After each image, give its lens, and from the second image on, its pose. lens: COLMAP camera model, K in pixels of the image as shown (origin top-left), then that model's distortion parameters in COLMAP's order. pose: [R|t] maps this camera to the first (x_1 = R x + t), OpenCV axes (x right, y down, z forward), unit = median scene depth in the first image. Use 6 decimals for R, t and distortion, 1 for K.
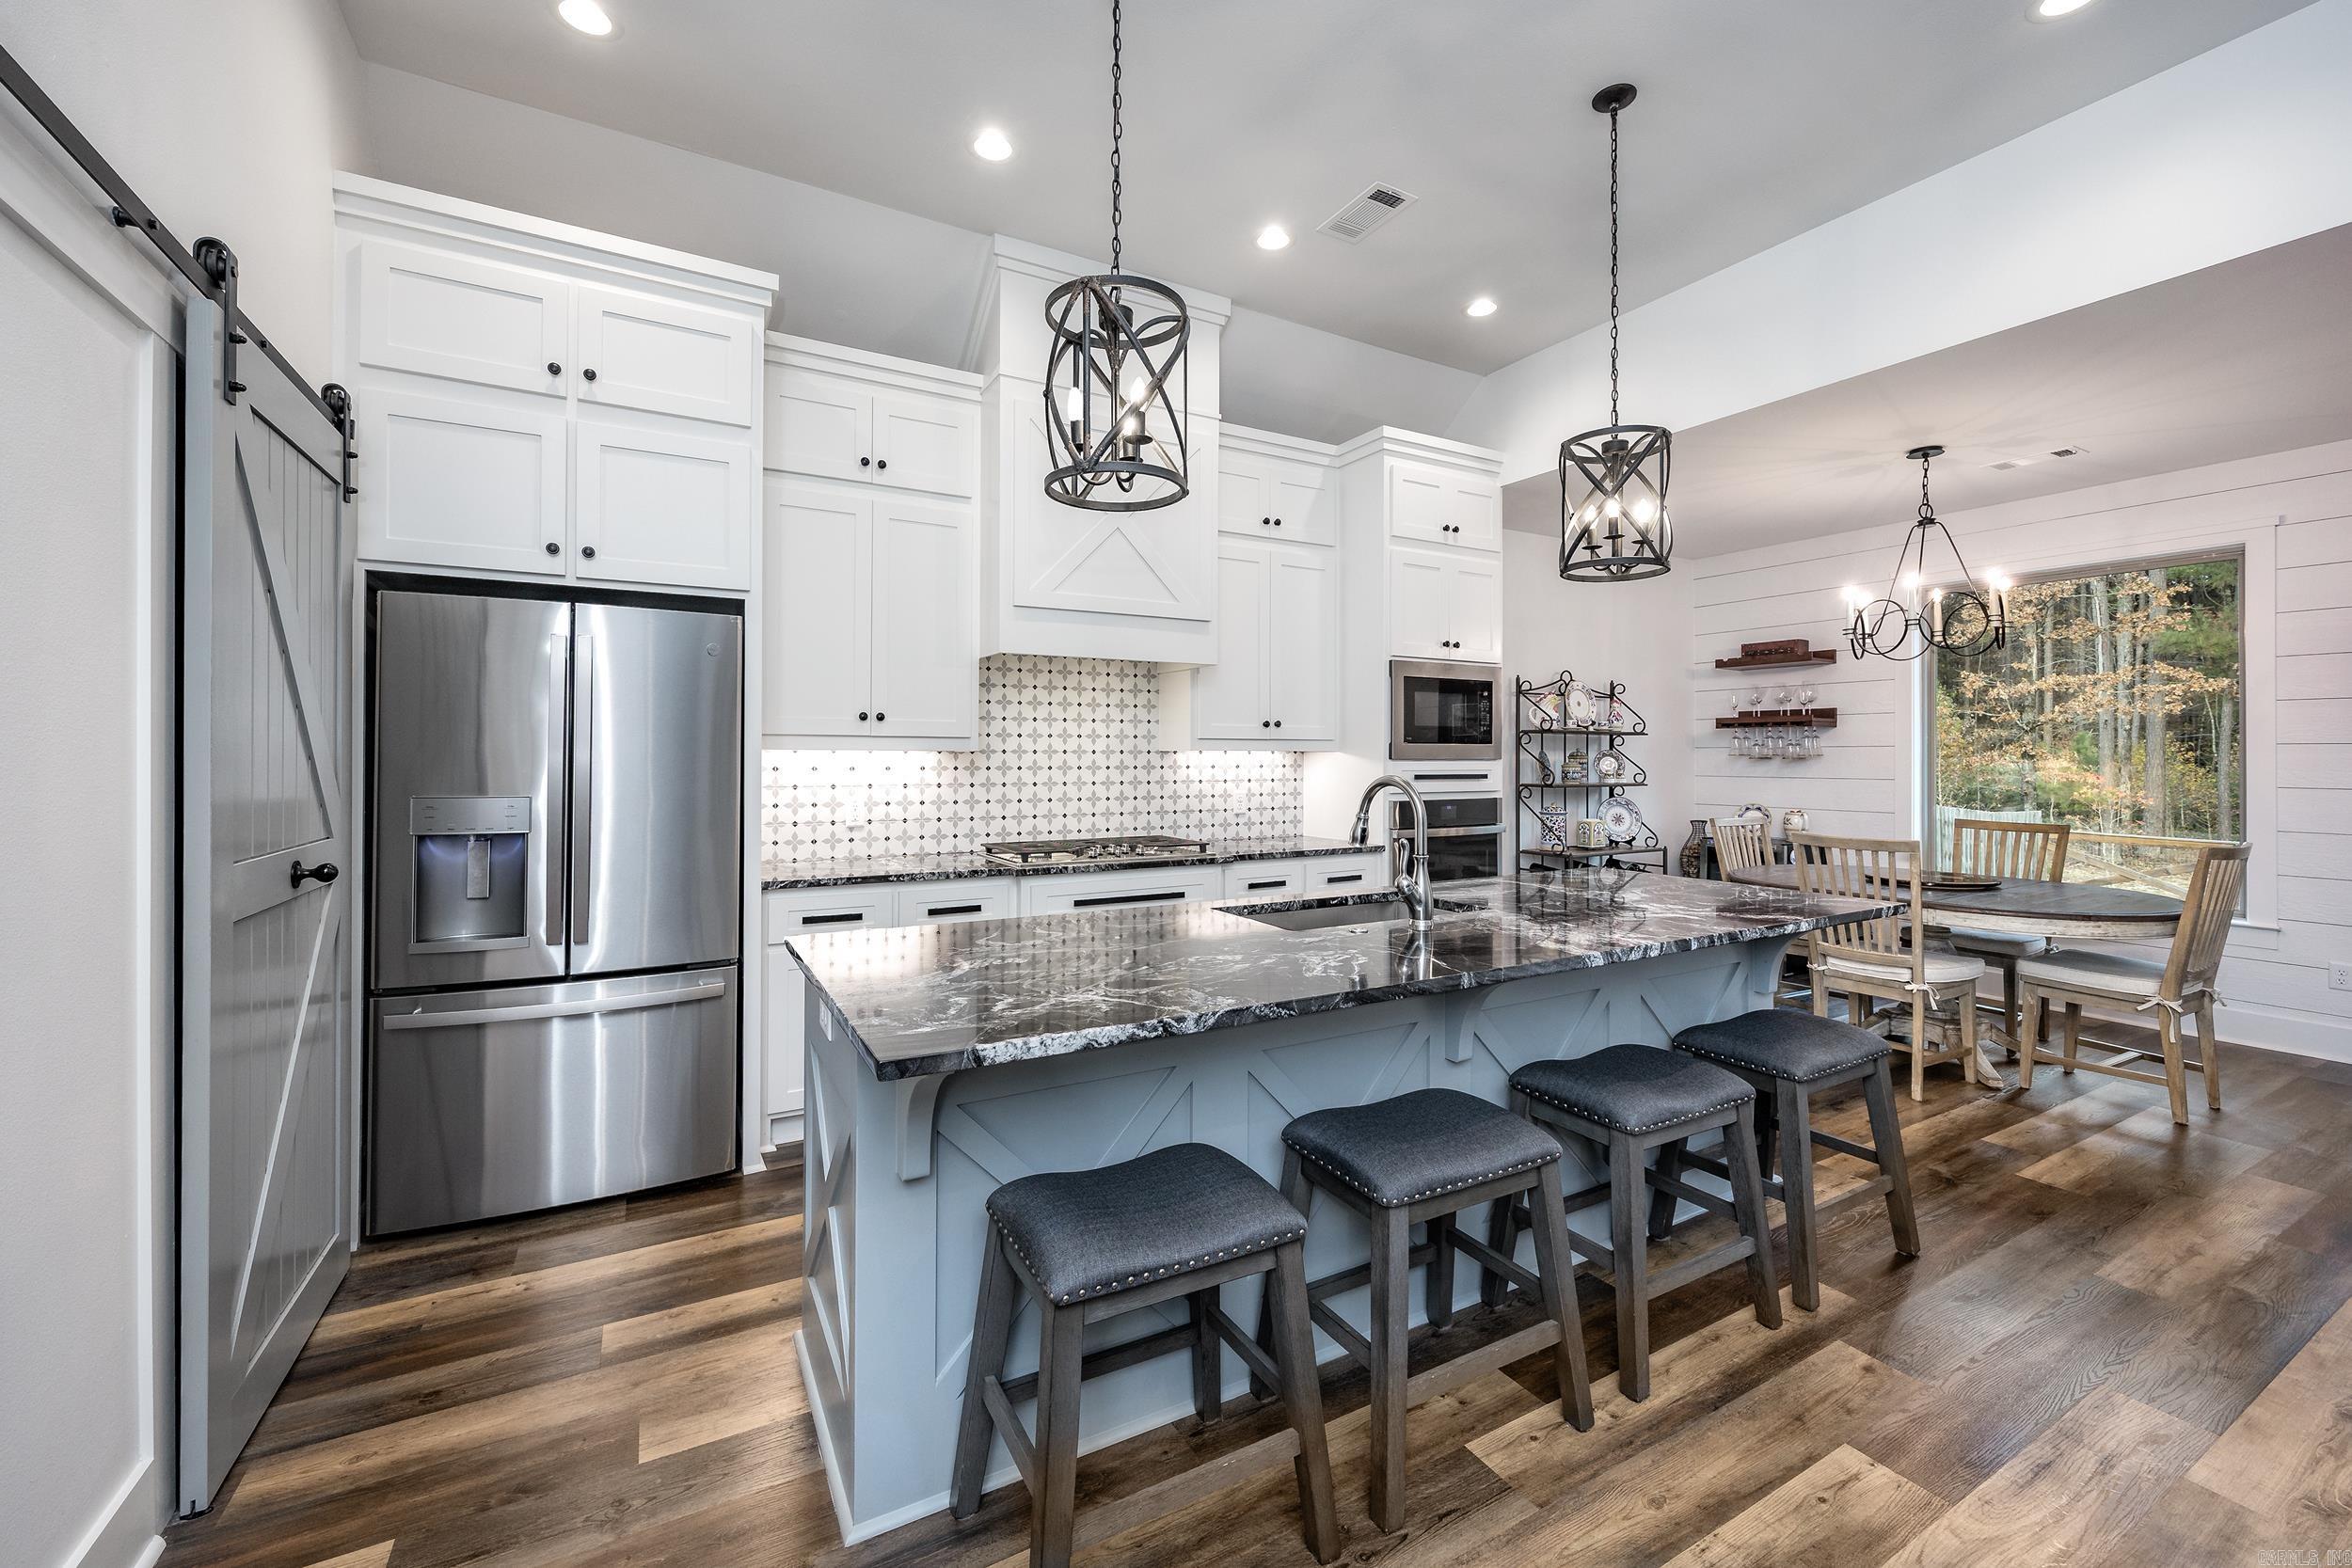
lens RADIAL K [[962.9, 0, 1164.1], [0, 962.9, 747.3], [0, 0, 1]] dist [-0.004110, 0.000442]
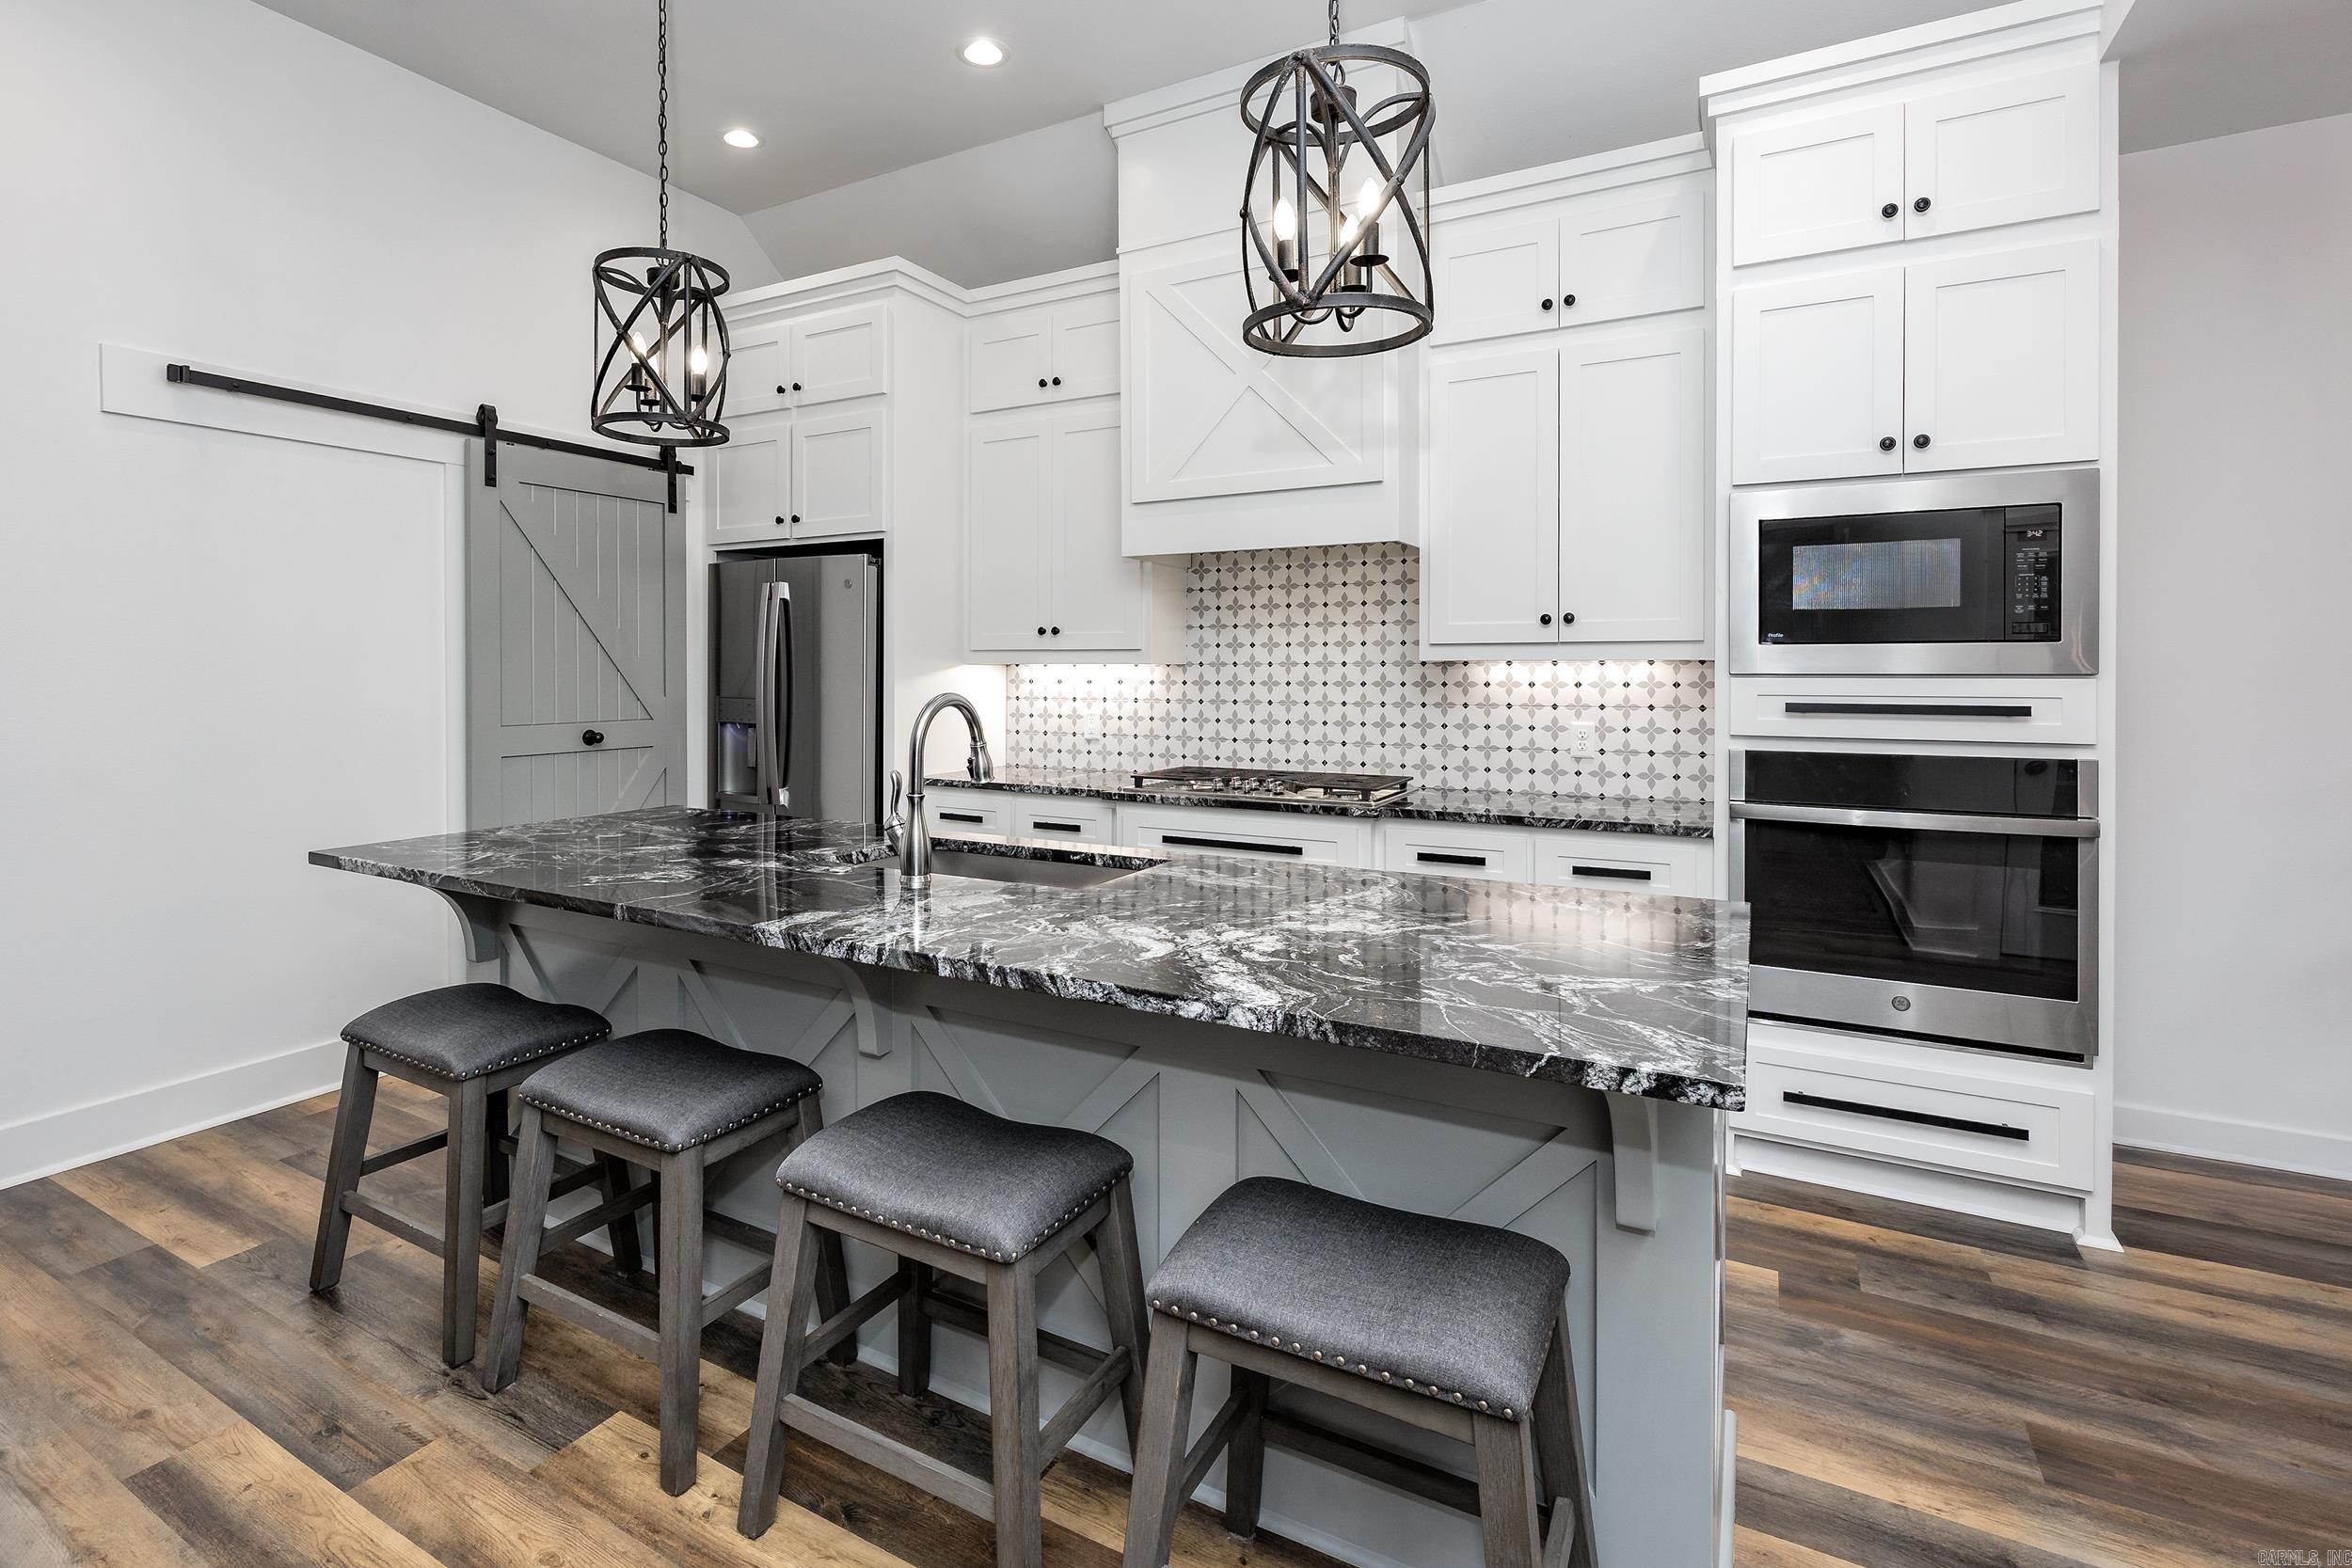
lens RADIAL K [[1150.5, 0, 1093.6], [0, 1150.5, 655.2], [0, 0, 1]] dist [-0.001634, 0.001525]
pose [[0.489093, -0.009936, -0.872175, 0.664357], [0.009981, 0.999933, -0.005794, 0.001316], [0.872175, -0.005871, 0.489159, 0.376030]]
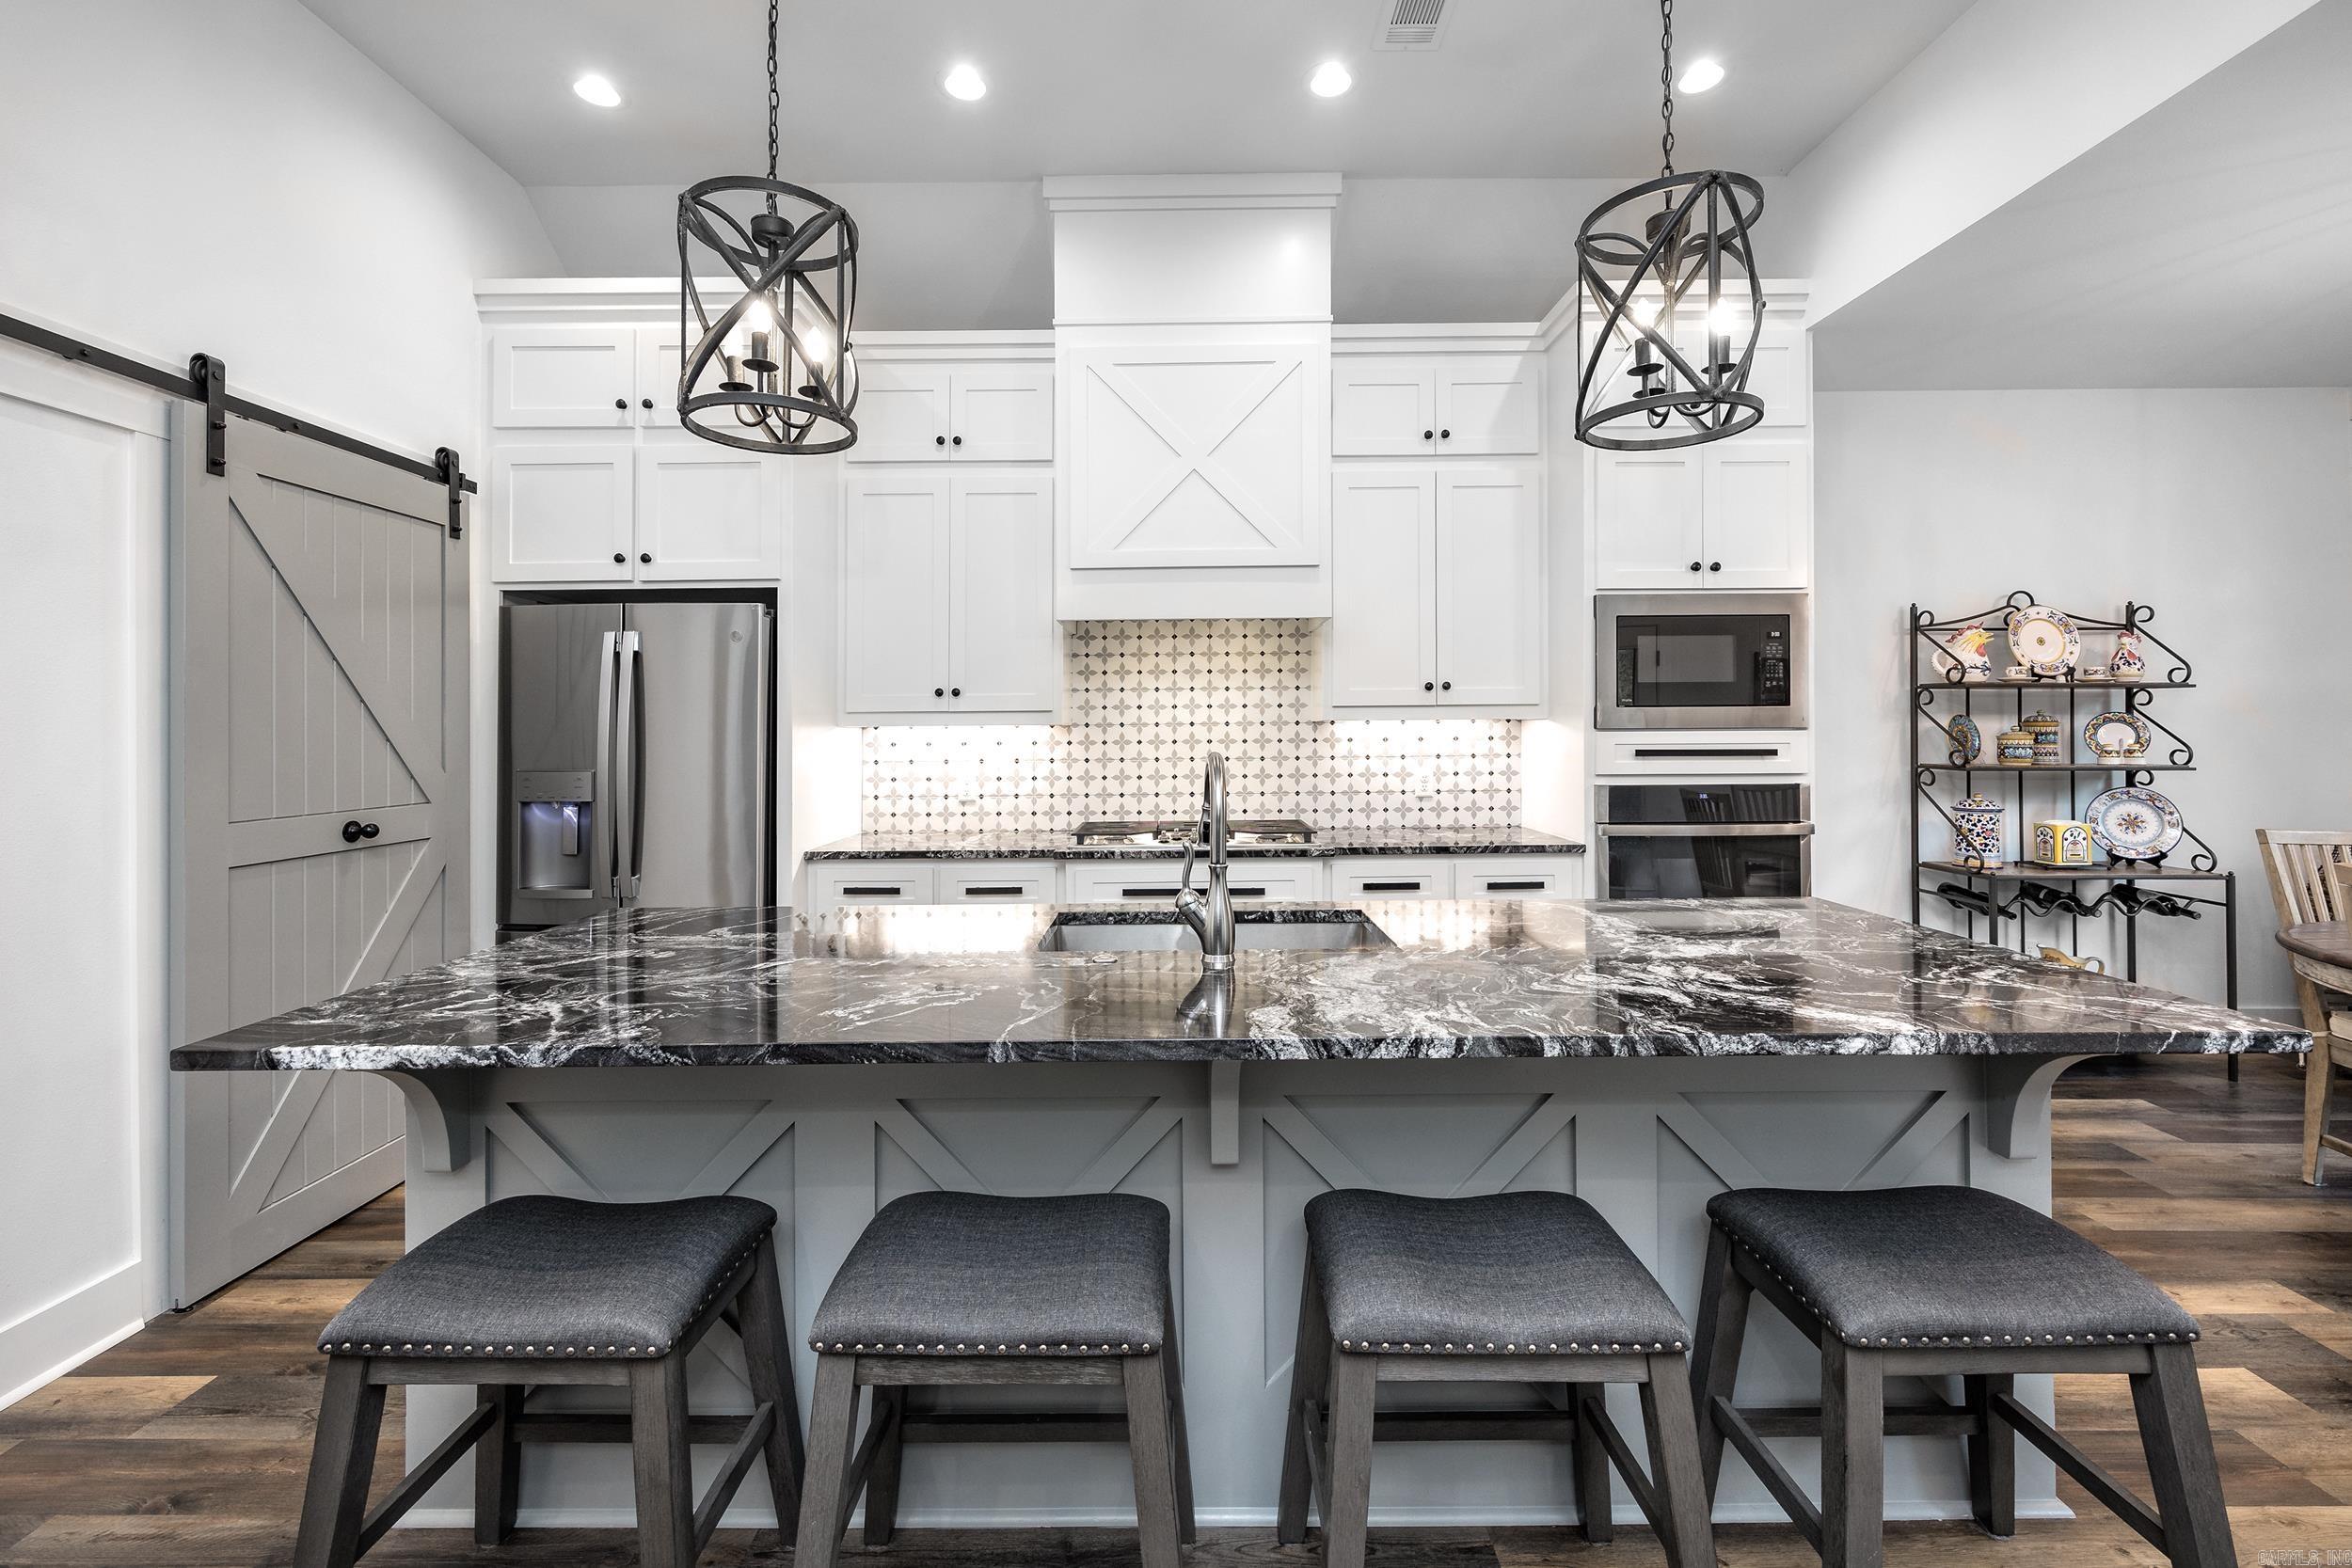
lens RADIAL K [[986.4, 0, 1174.8], [0, 986.4, 702.4], [0, 0, 1]] dist [0.003562, 0.001338]
pose [[0.866650, -0.020406, -0.498499, 0.351260], [0.014412, 0.999770, -0.015870, -0.001287], [0.498709, 0.006569, 0.866745, 0.190972]]
